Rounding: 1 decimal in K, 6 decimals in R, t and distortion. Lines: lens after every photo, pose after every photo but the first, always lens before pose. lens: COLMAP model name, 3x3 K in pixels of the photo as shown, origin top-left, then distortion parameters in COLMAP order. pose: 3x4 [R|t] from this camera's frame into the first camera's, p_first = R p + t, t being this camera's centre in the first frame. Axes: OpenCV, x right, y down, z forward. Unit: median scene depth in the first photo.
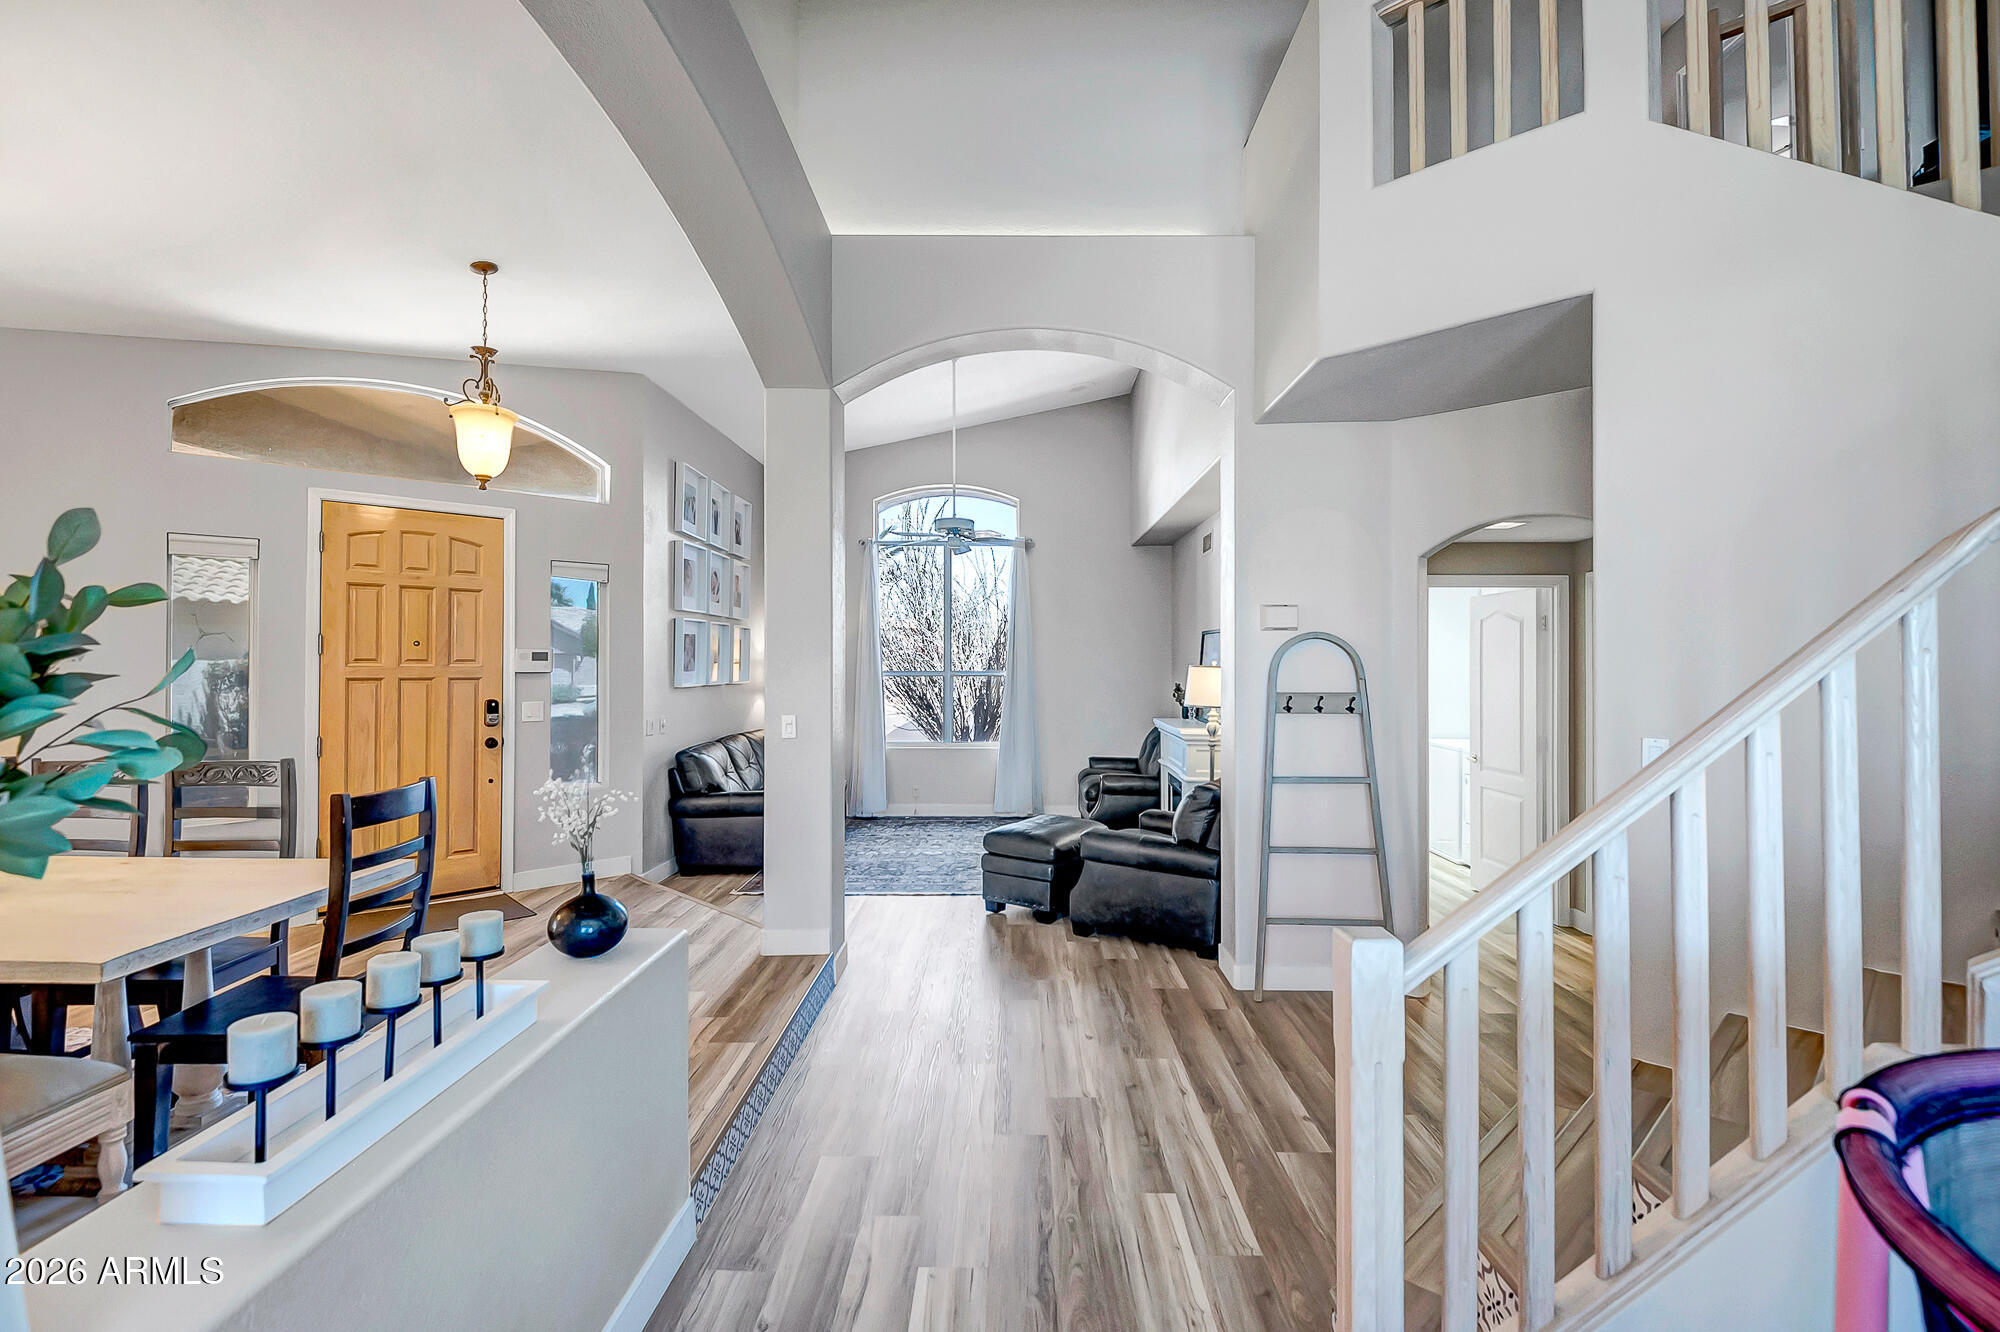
lens RADIAL K [[919.1, 0, 1008.2], [0, 919.1, 657.8], [0, 0, 1]] dist [0.020217, -0.021852]
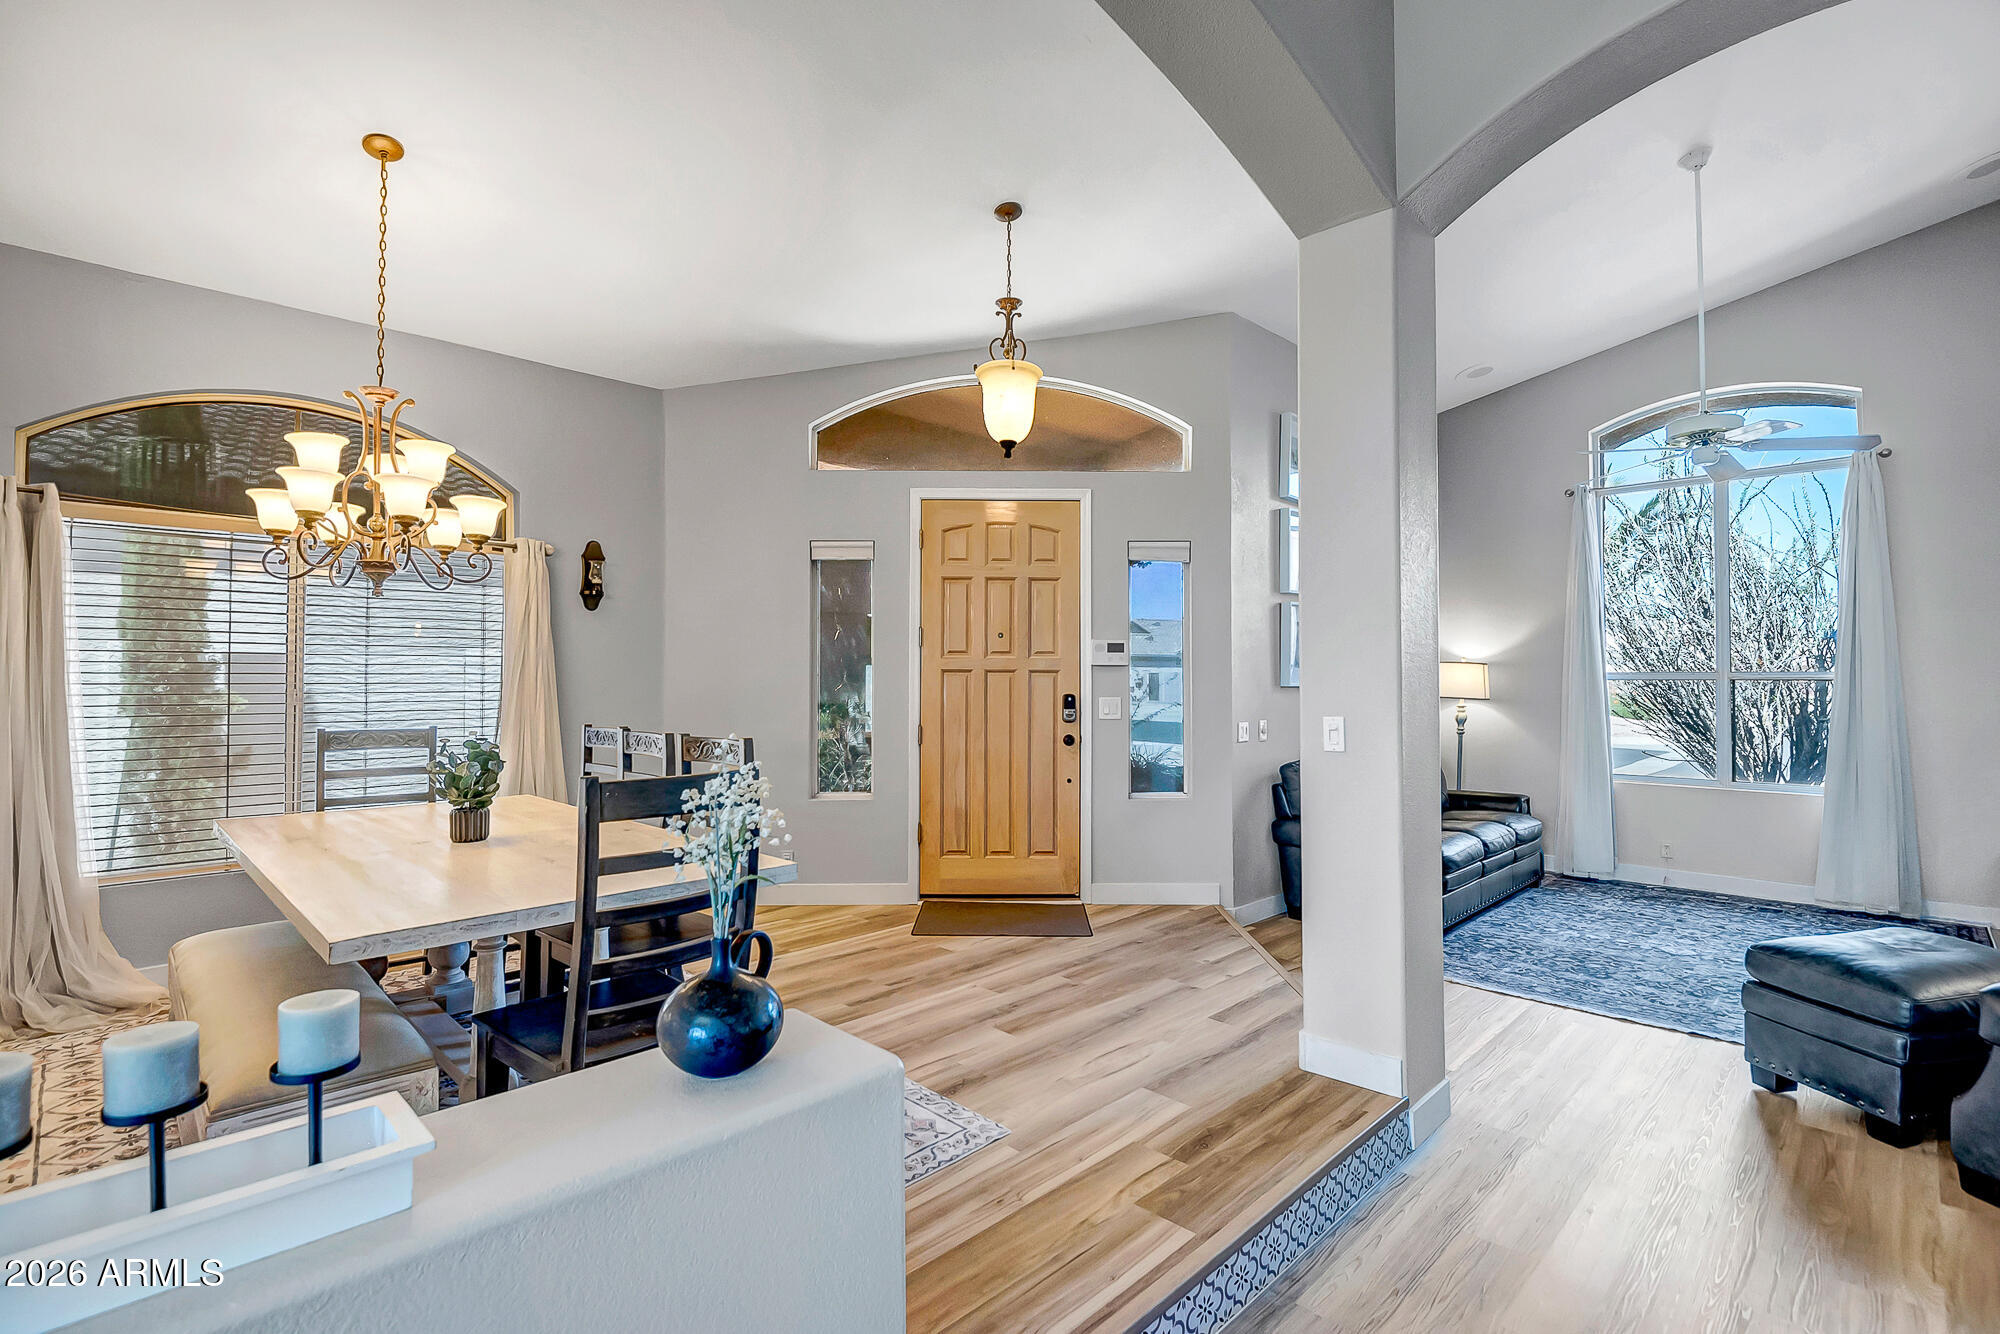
lens RADIAL K [[919.1, 0, 1008.2], [0, 919.1, 658.8], [0, 0, 1]] dist [0.020217, -0.021852]
pose [[0.717078, -0.014321, -0.696846, 0.045379], [0.002948, 0.999842, -0.017515, 0.025191], [0.696987, 0.010505, 0.717007, 0.283749]]
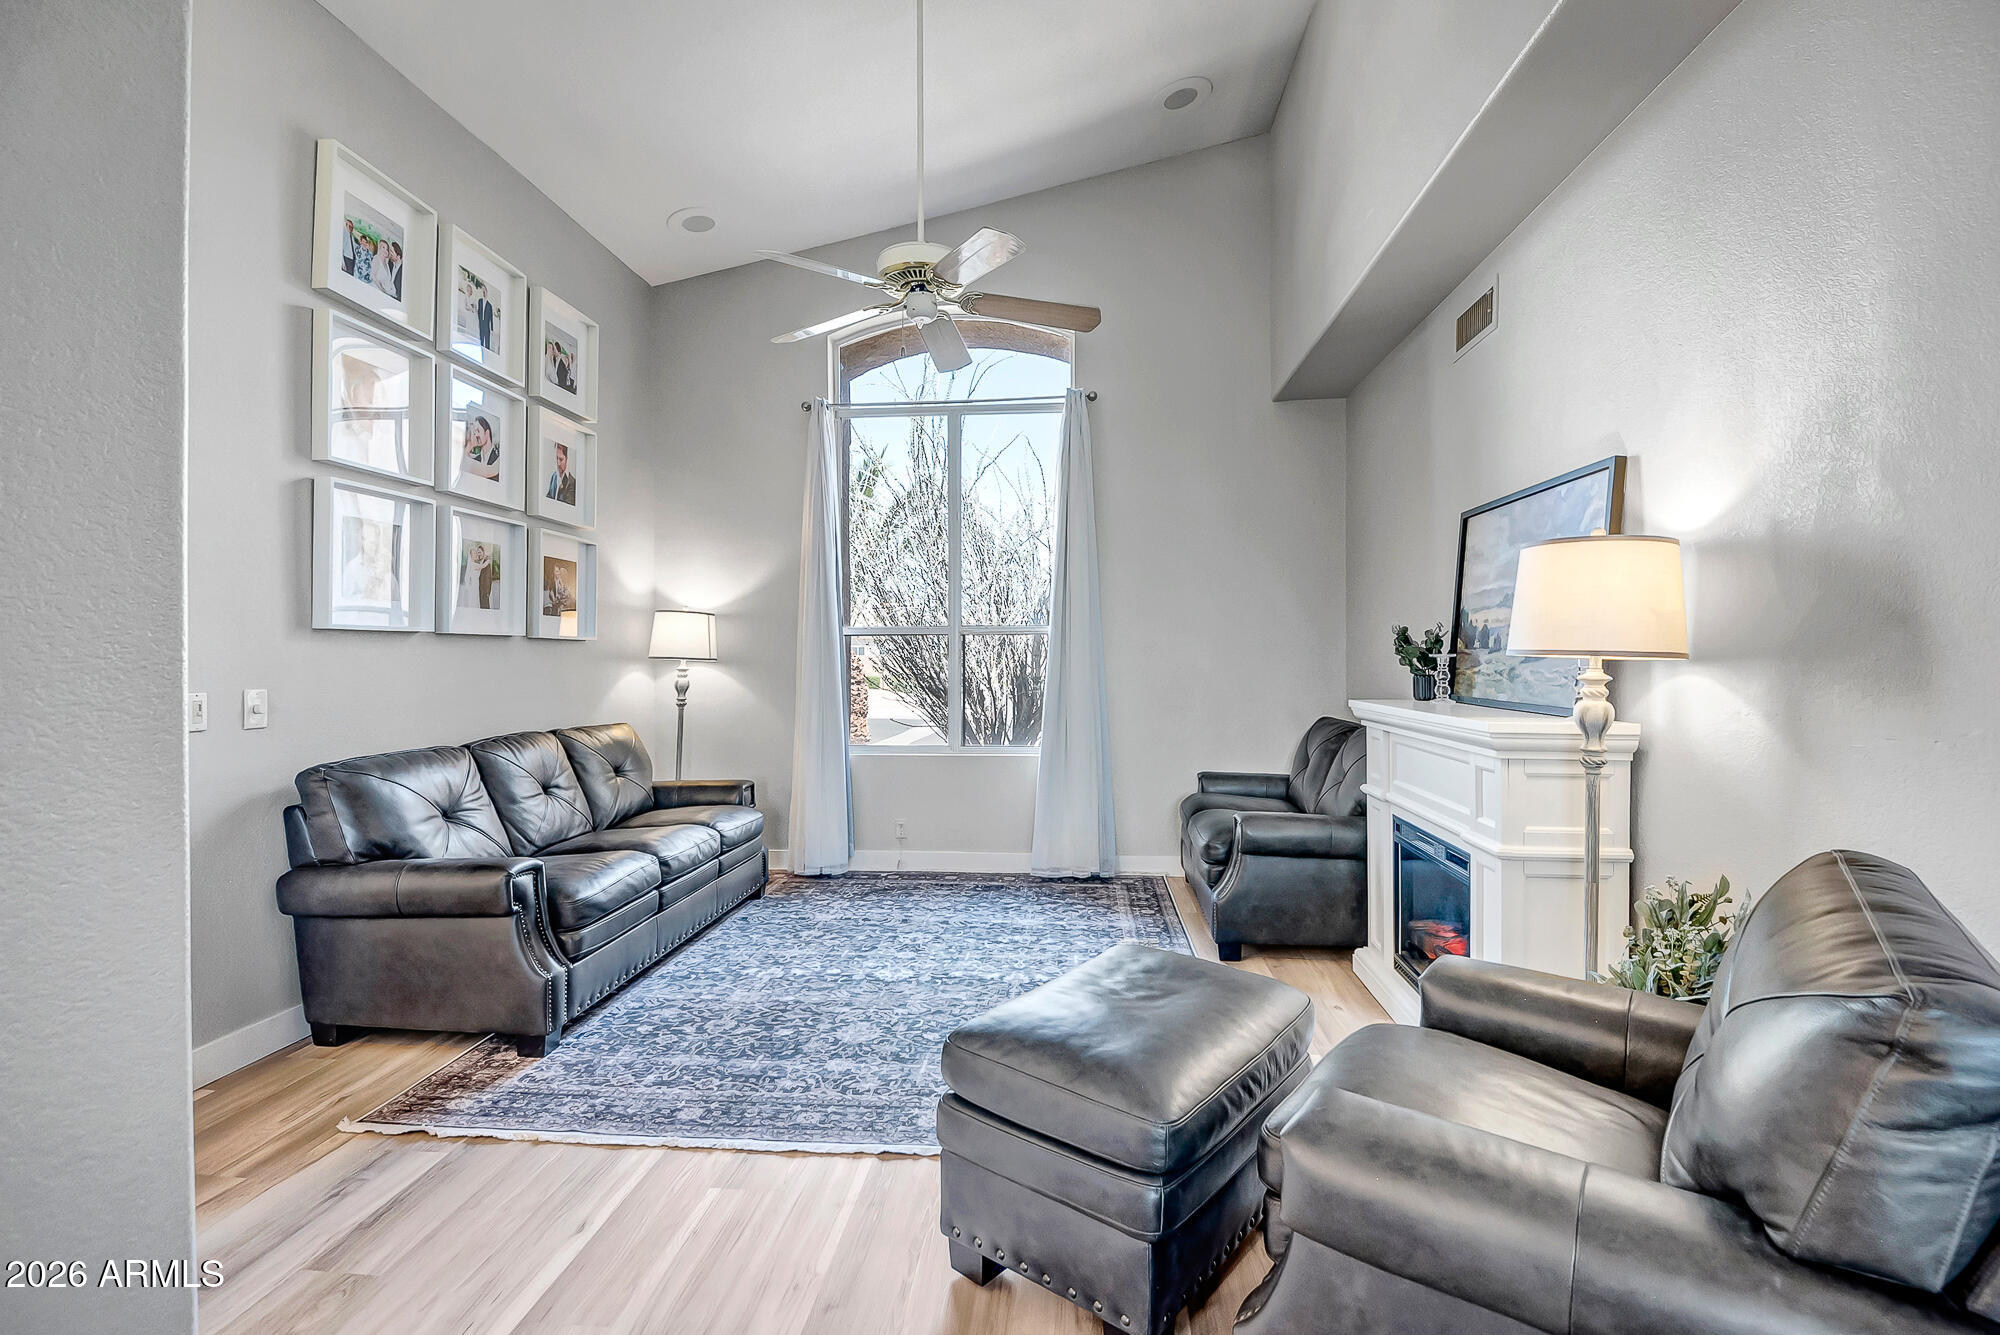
lens RADIAL K [[919.1, 0, 1008.2], [0, 919.1, 659.3], [0, 0, 1]] dist [0.020217, -0.021852]
pose [[0.997084, -0.004879, -0.076161, 0.022304], [0.005131, 0.999982, 0.003117, 0.057563], [0.076145, -0.003499, 0.997091, 0.684101]]
